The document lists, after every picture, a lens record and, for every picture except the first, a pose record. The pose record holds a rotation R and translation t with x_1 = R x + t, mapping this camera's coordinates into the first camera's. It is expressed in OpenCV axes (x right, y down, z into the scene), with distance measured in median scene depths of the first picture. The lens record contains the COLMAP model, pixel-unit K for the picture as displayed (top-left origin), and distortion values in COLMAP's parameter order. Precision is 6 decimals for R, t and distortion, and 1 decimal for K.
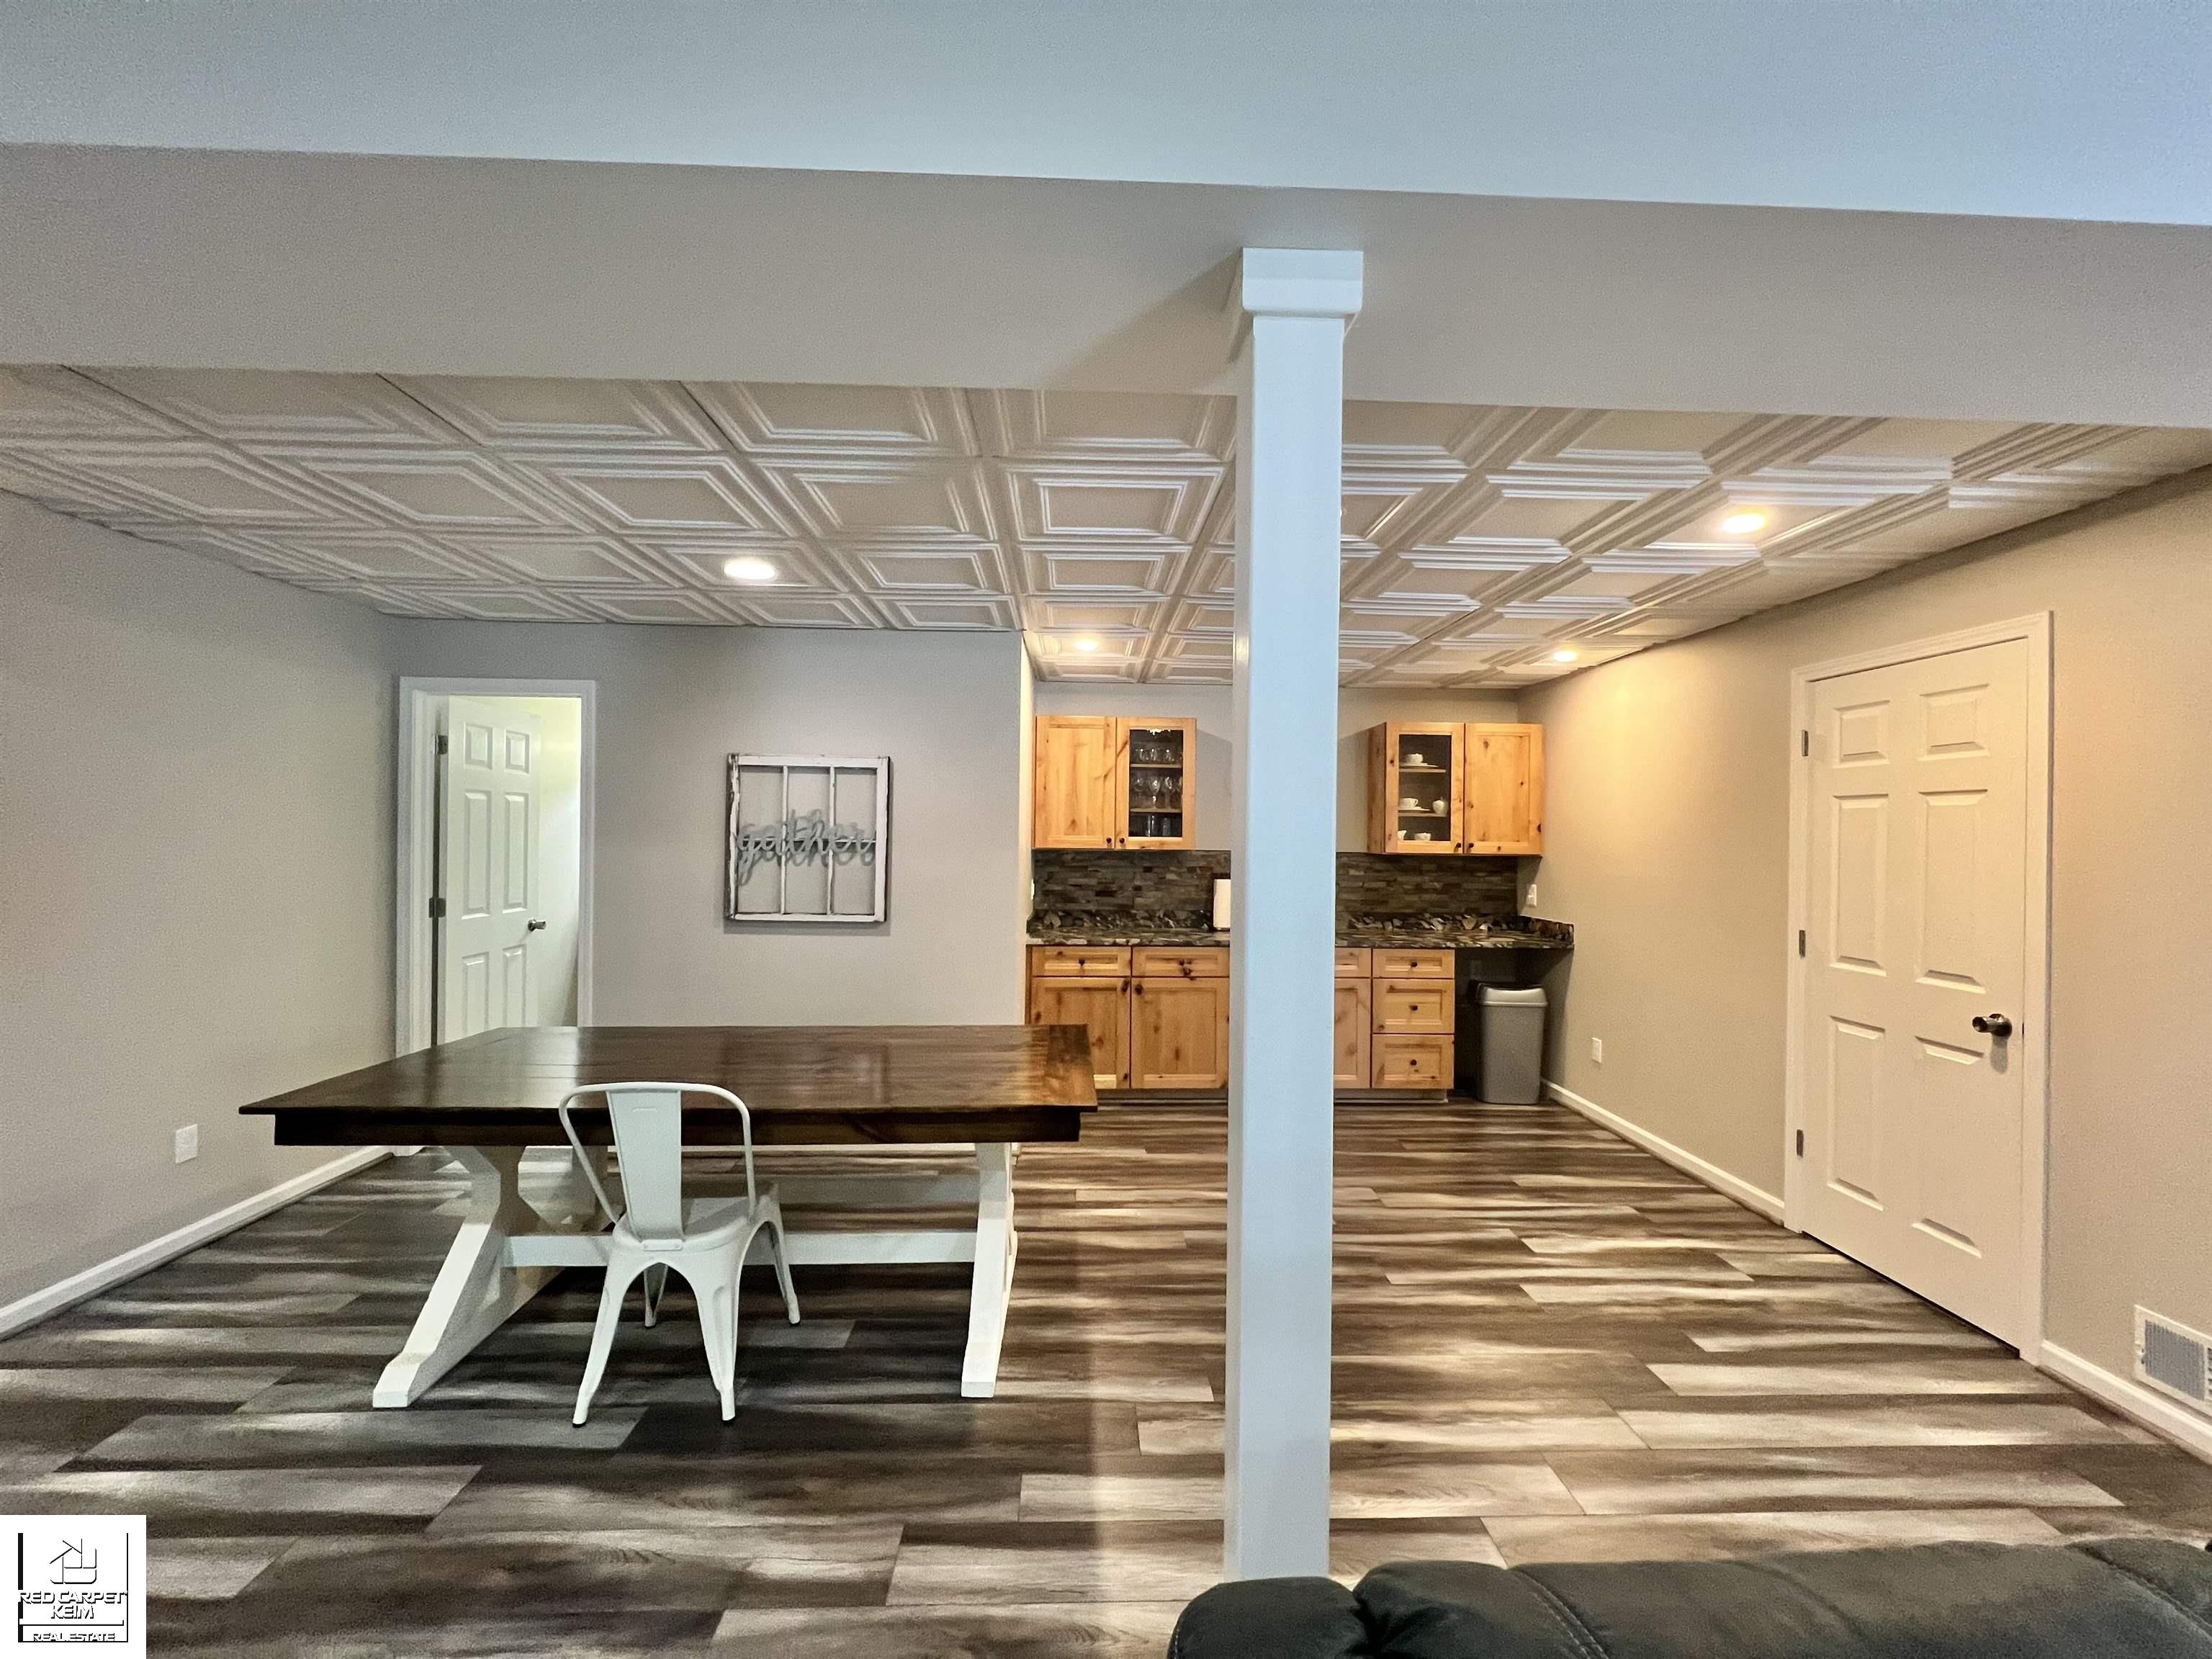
lens RADIAL K [[893.7, 0, 1093.2], [0, 893.7, 835.2], [0, 0, 1]] dist [0.000359, -0.000205]
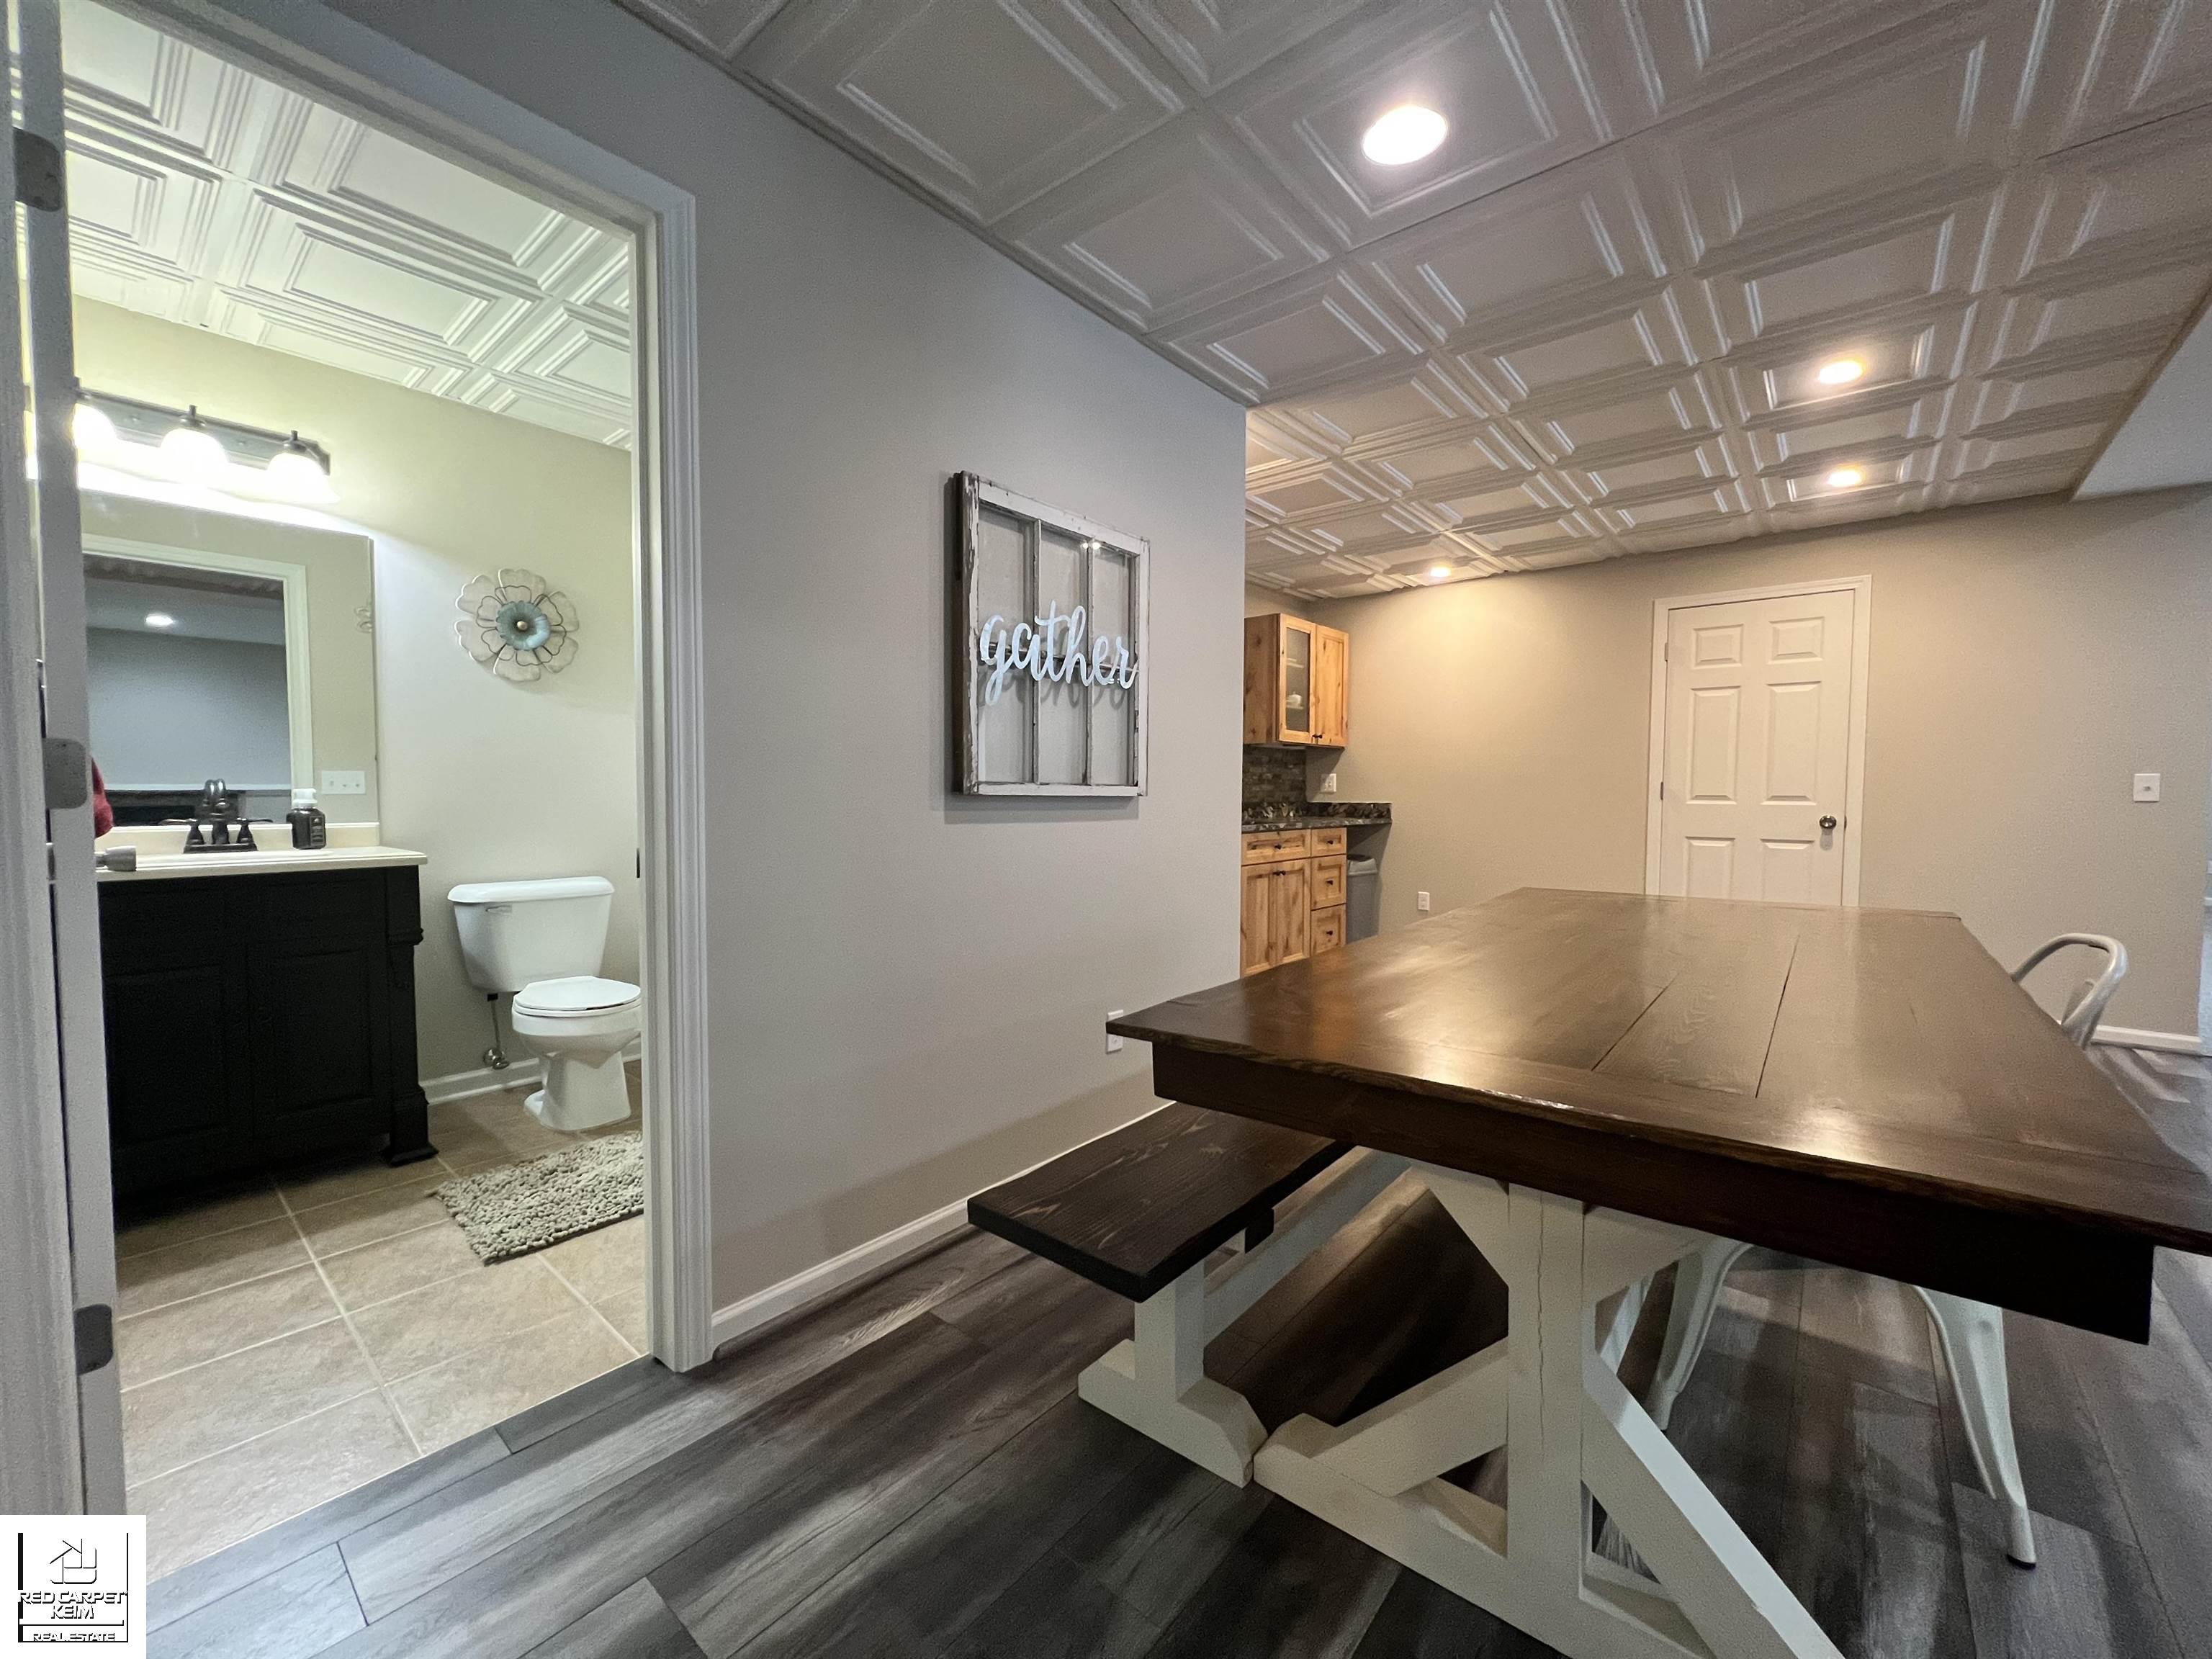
lens RADIAL K [[893.7, 0, 1098.7], [0, 893.7, 826.5], [0, 0, 1]] dist [0.000359, -0.000205]
pose [[0.666386, -0.037281, 0.744675, -0.664737], [0.004650, 0.998938, 0.045850, 0.079624], [-0.745593, -0.027091, 0.665851, 0.524111]]
